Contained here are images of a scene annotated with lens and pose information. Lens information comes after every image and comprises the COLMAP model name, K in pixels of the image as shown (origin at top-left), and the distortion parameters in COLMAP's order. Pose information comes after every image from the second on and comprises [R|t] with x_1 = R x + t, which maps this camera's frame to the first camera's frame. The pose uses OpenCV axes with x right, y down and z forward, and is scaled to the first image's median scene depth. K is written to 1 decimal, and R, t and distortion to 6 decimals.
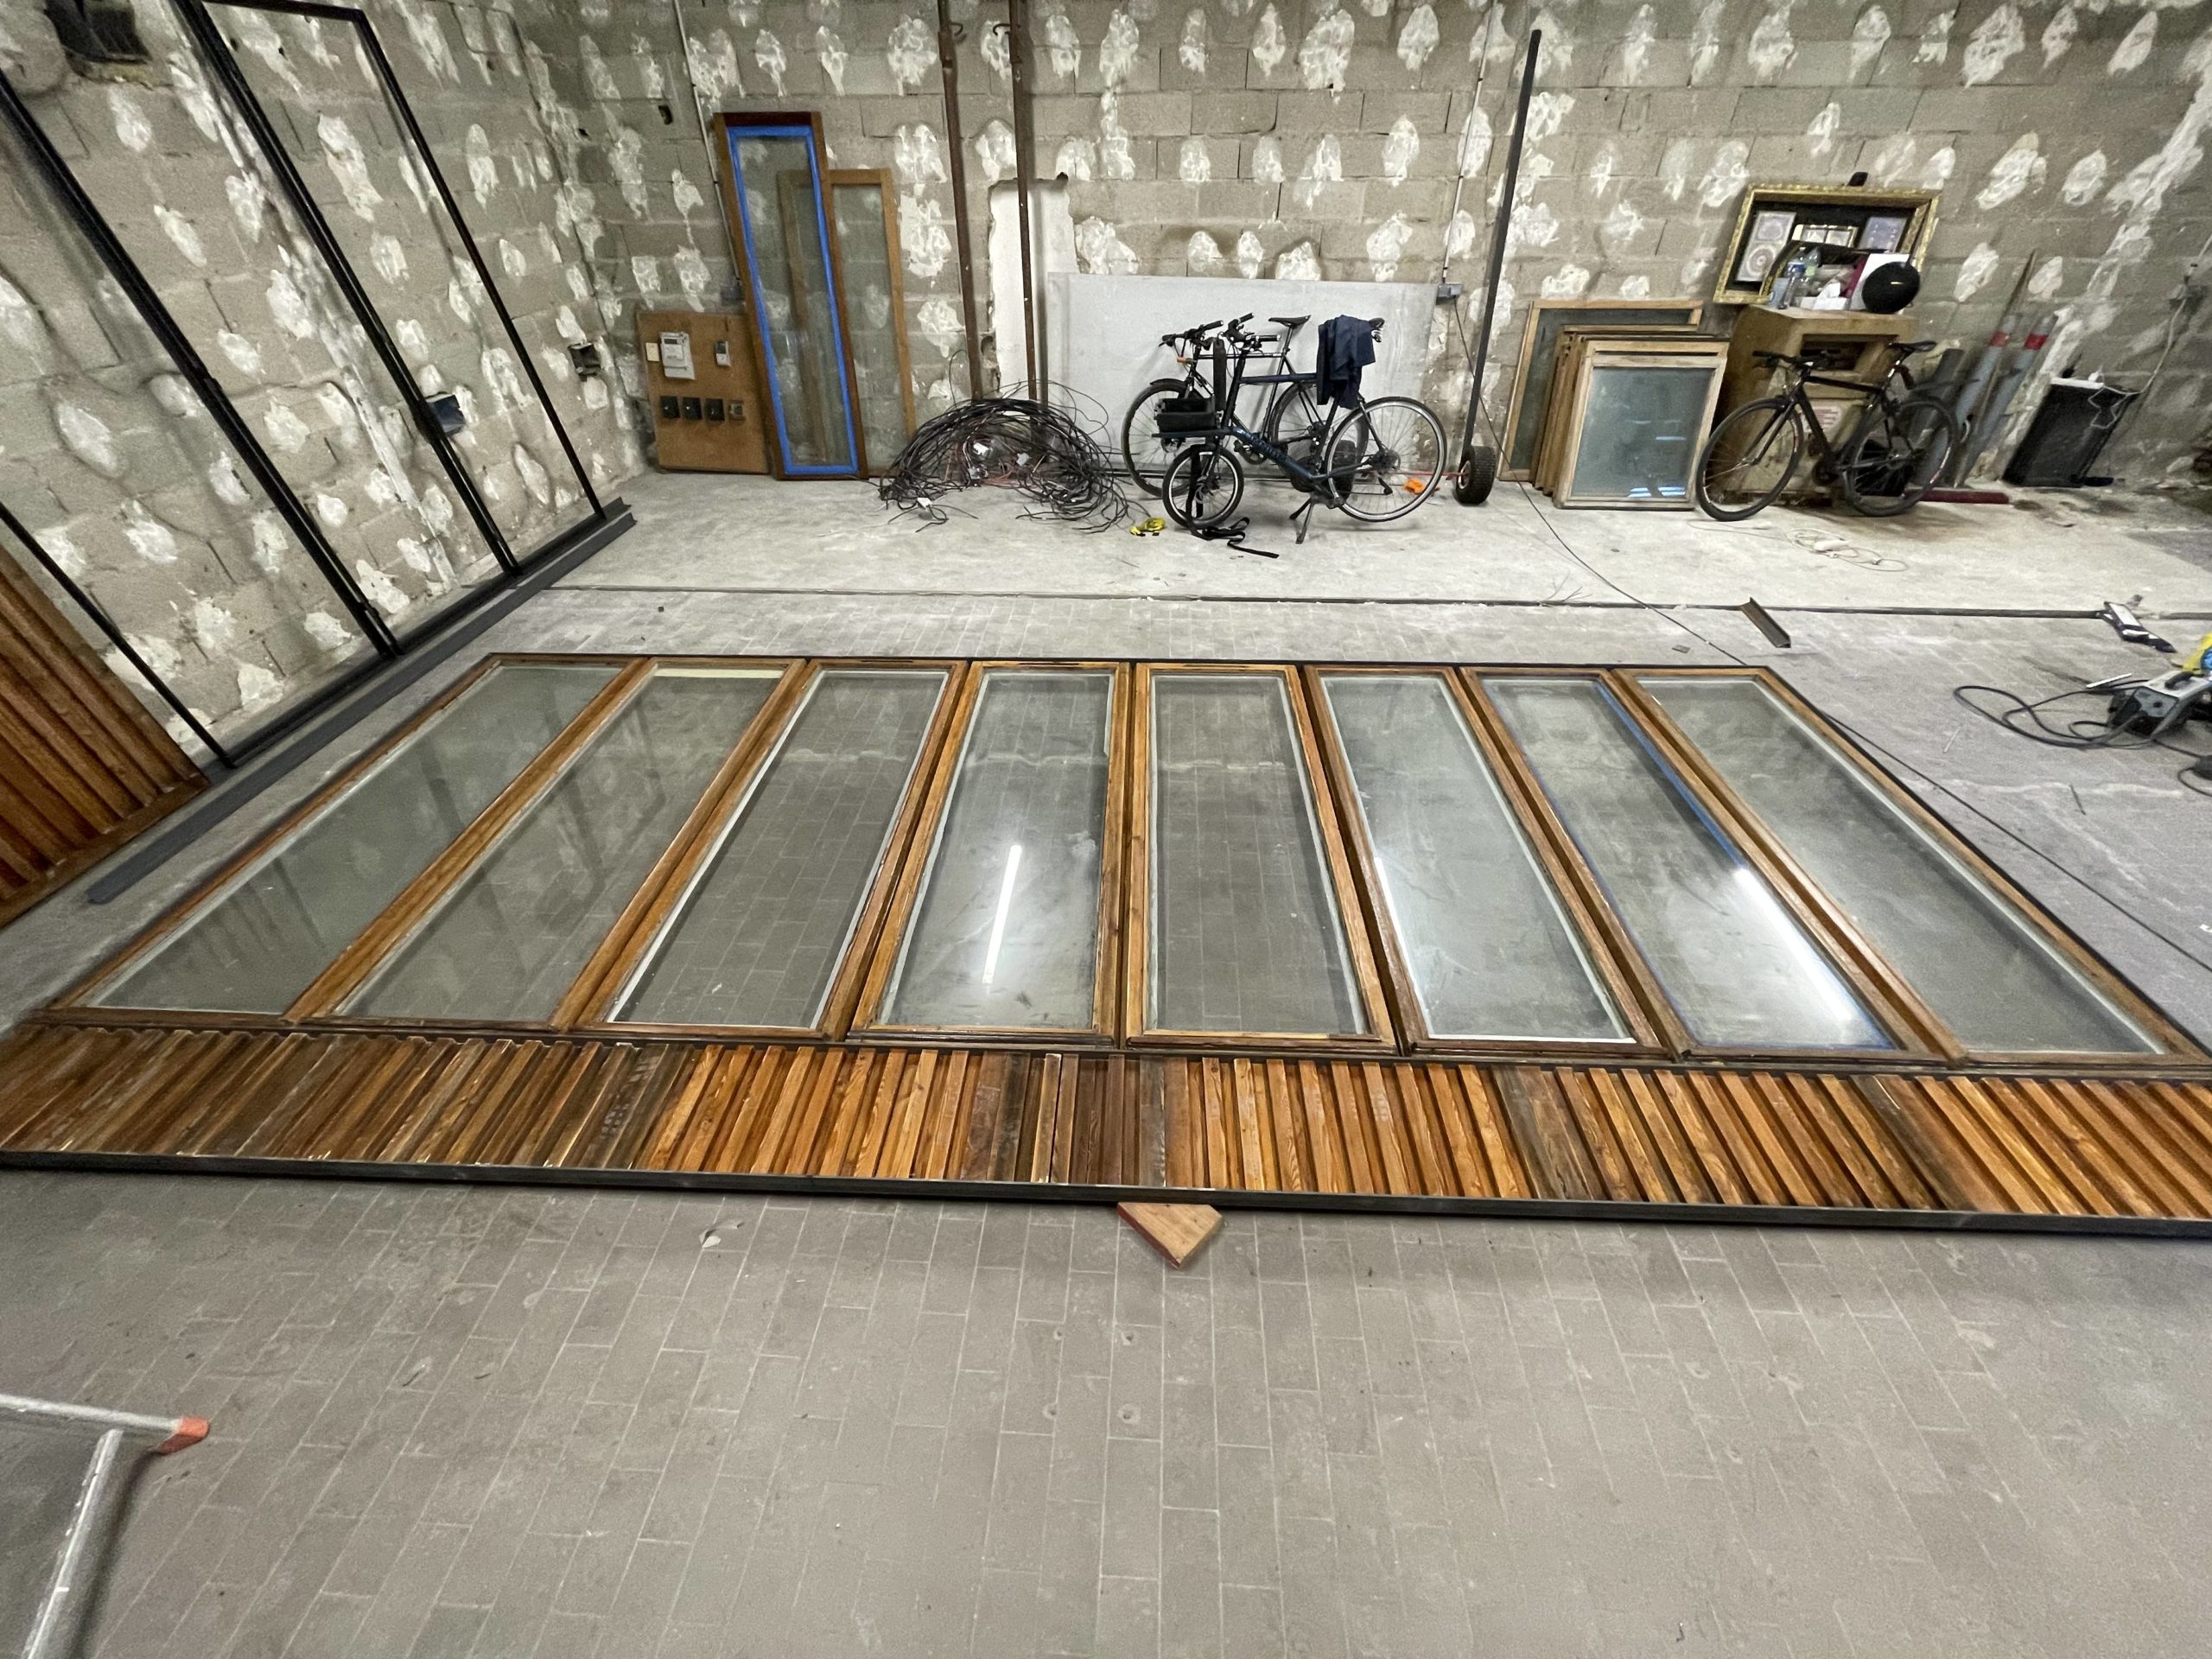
lens RADIAL K [[896.8, 0, 1099.5], [0, 896.8, 829.6], [0, 0, 1]] dist [-0.001262, -0.000609]
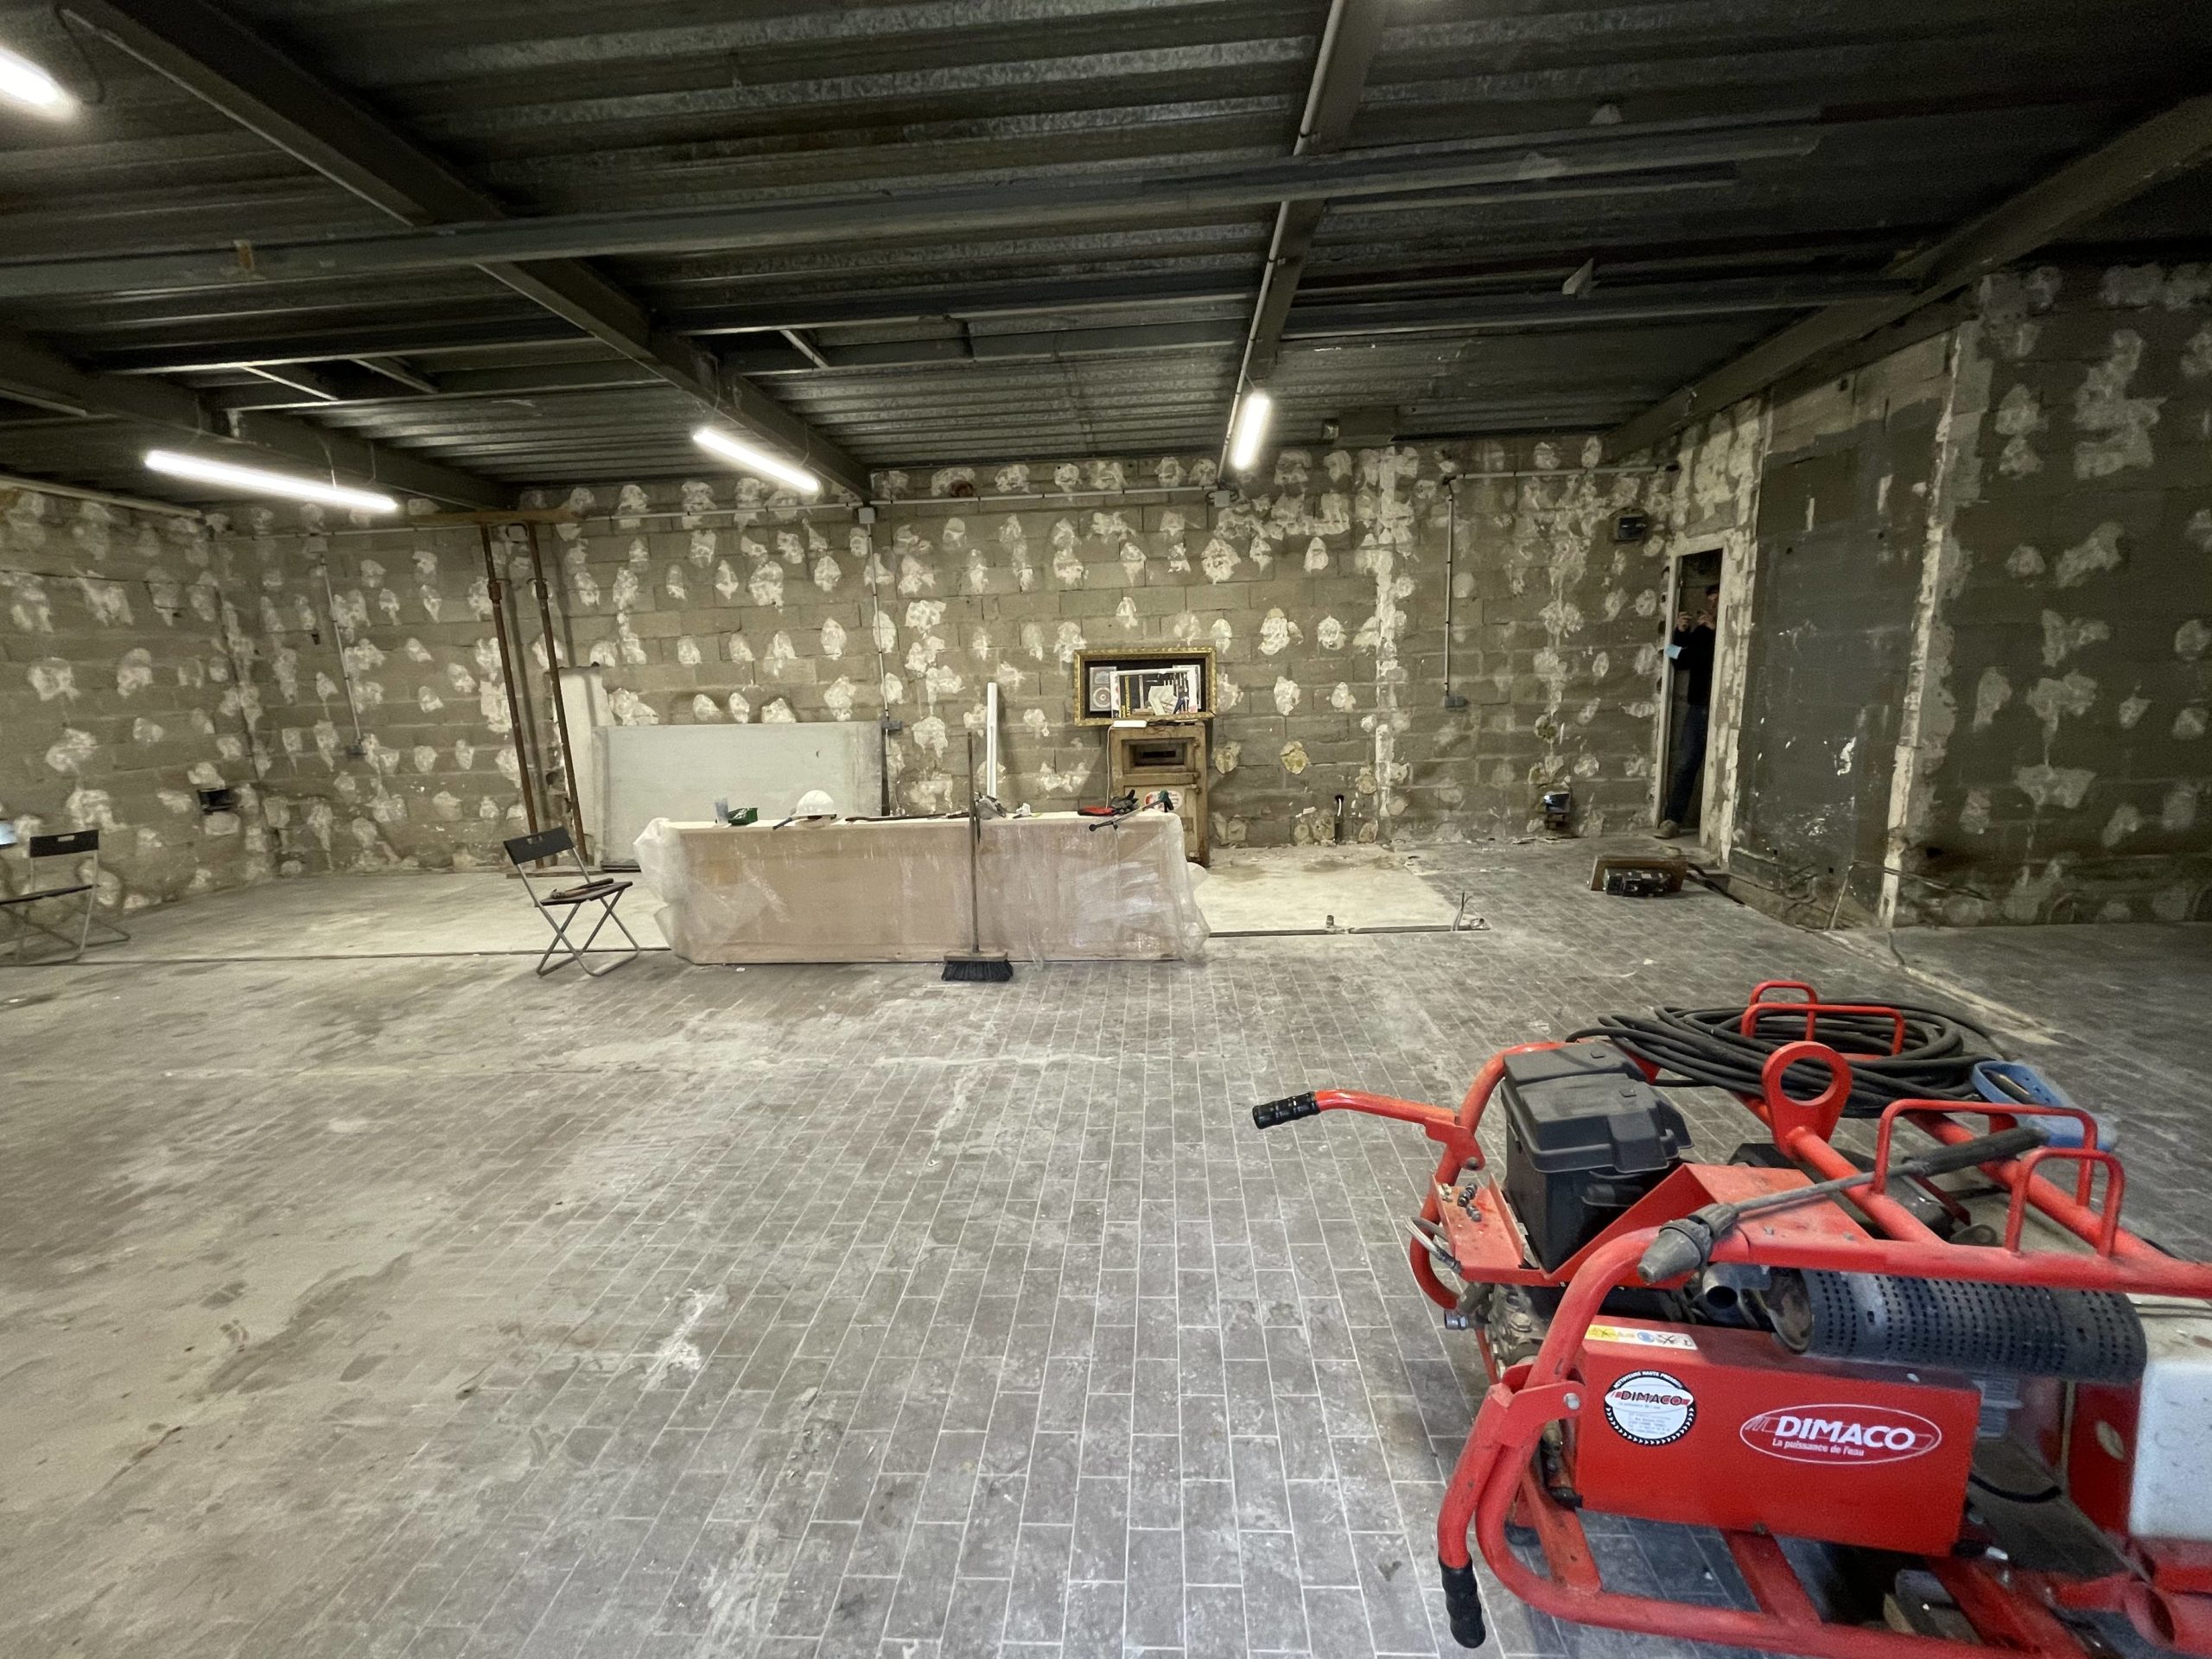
lens RADIAL K [[896.8, 0, 1111.5], [0, 896.8, 828.0], [0, 0, 1]] dist [-0.001262, -0.000609]
pose [[0.999244, -0.038543, -0.005159, 0.745051], [0.032025, 0.890904, -0.453062, 0.128055], [0.022058, 0.452554, 0.891464, -0.074216]]
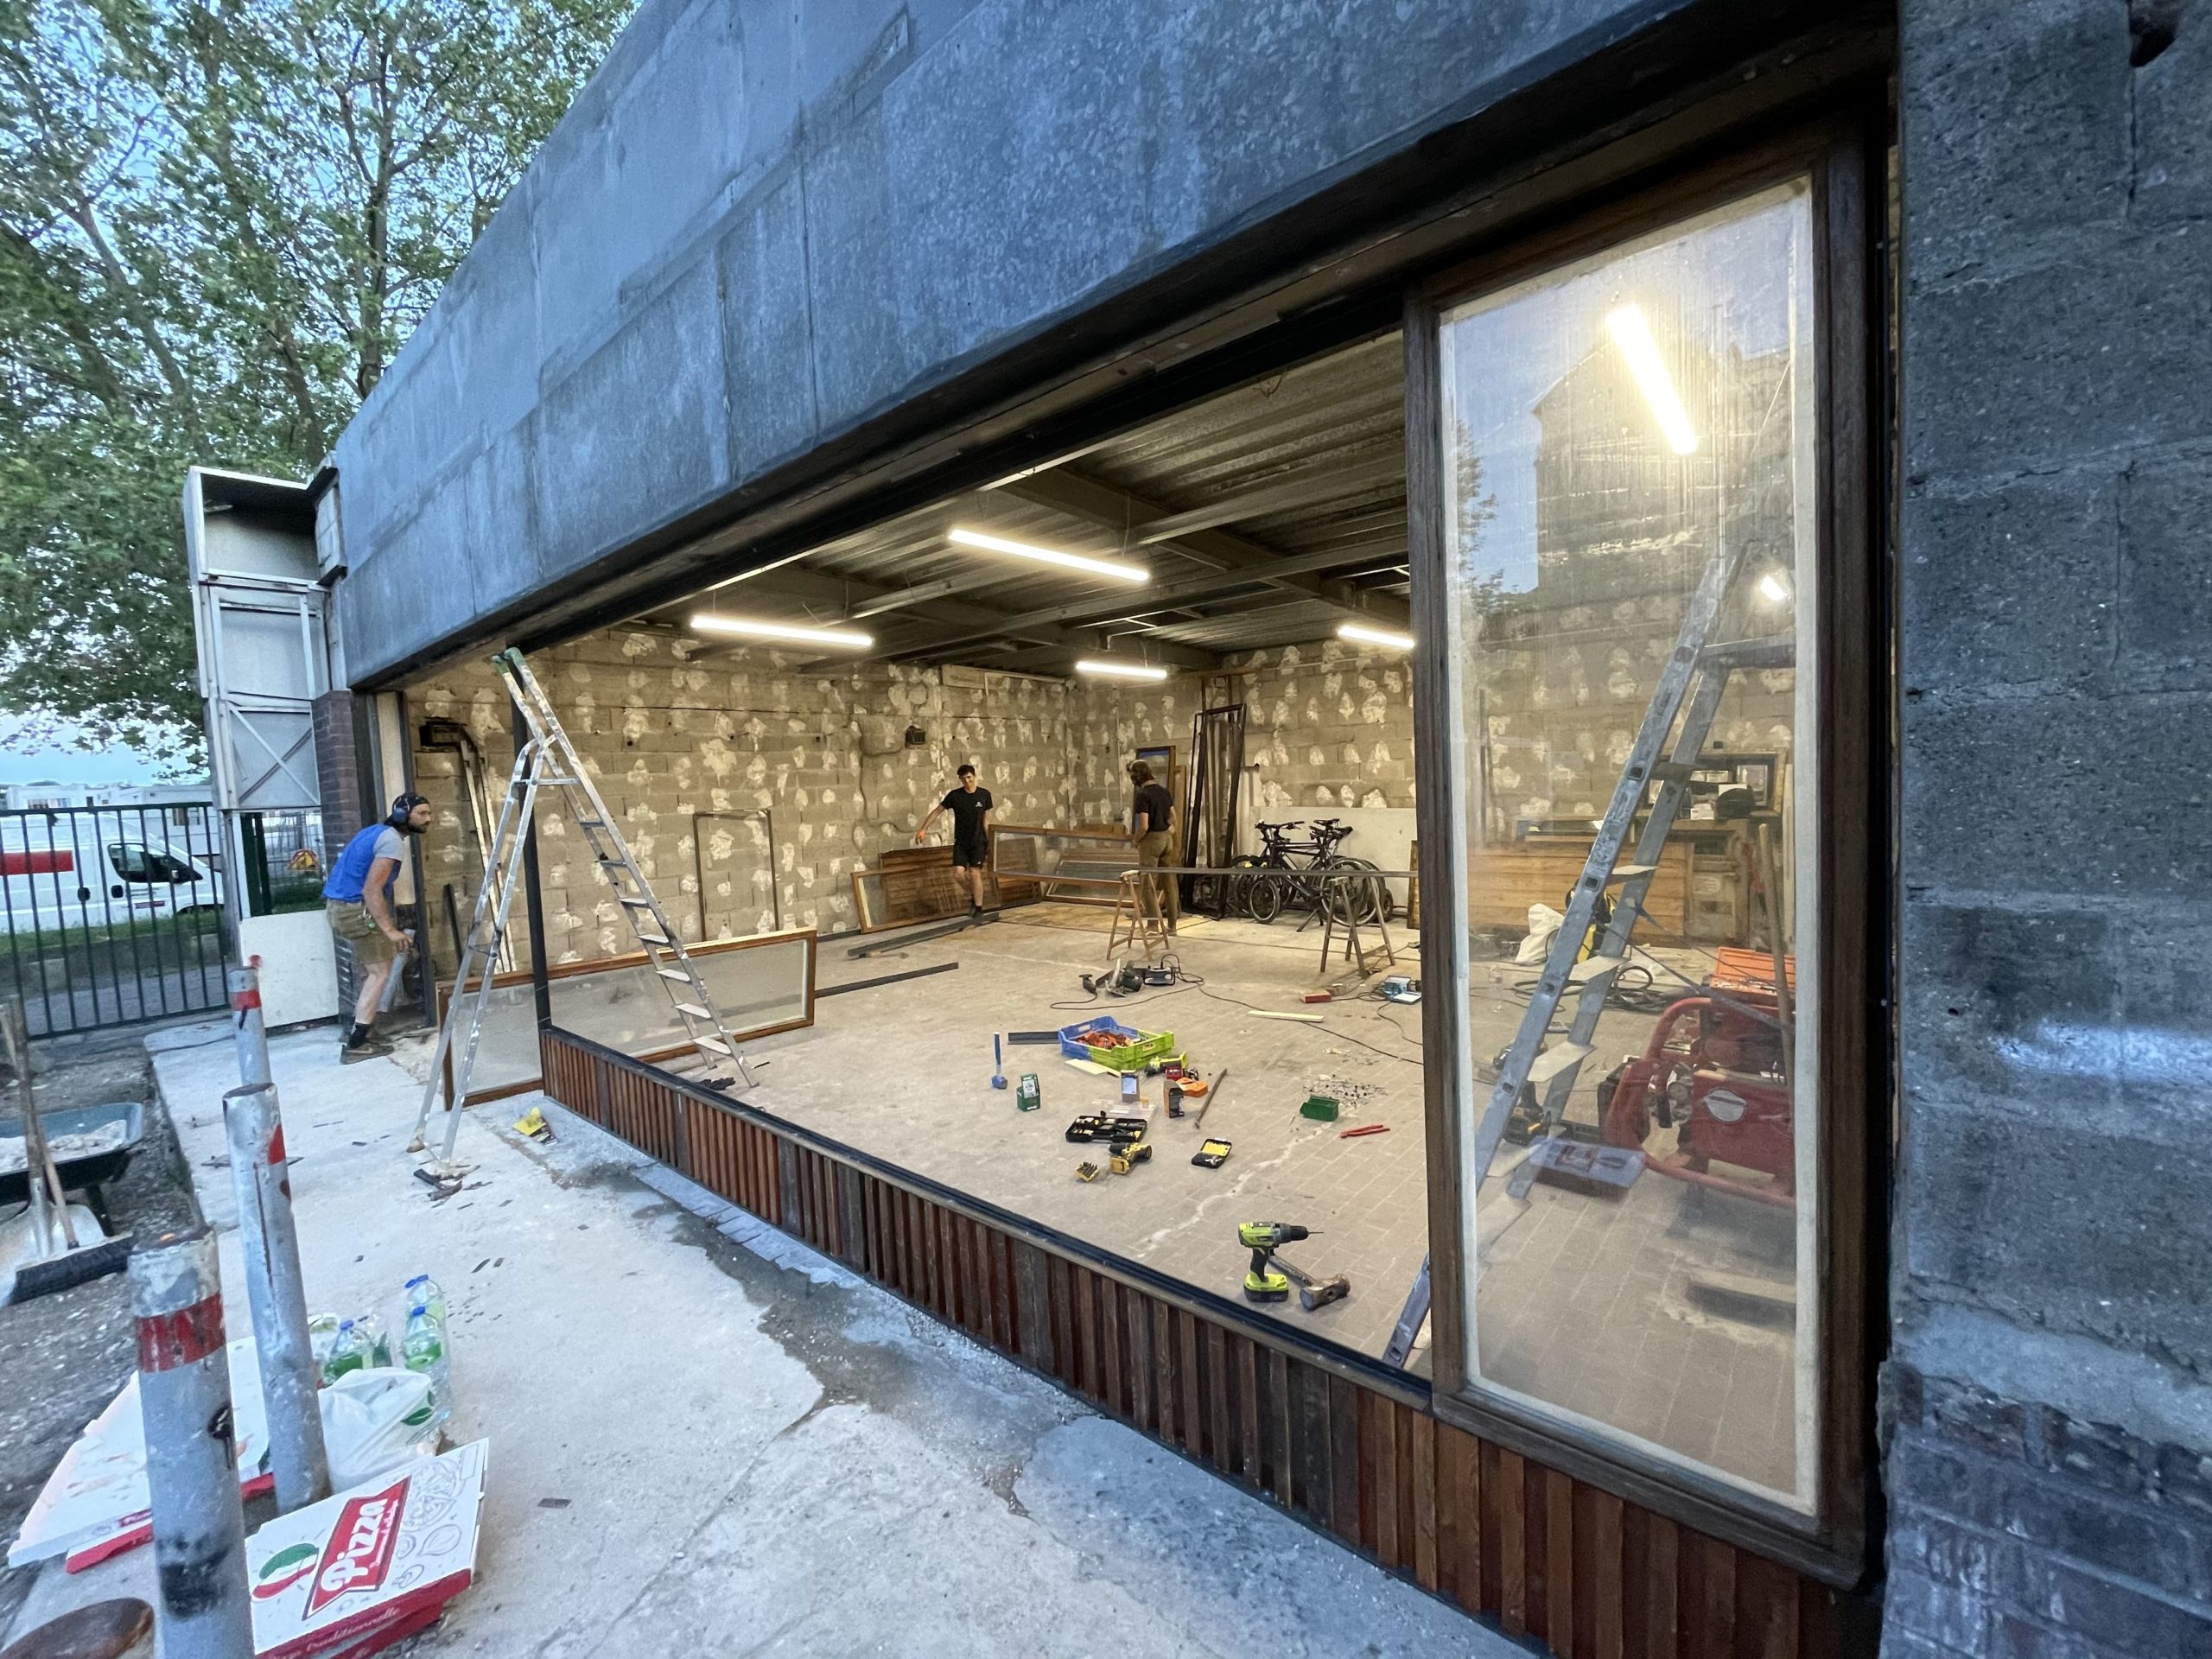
lens RADIAL K [[896.8, 0, 1103.3], [0, 896.8, 826.5], [0, 0, 1]] dist [-0.001262, -0.000609]
pose [[0.795617, 0.003028, -0.605792, 0.917492], [-0.339747, 0.830155, -0.442057, 0.396123], [0.501563, 0.557524, 0.661514, -0.430356]]
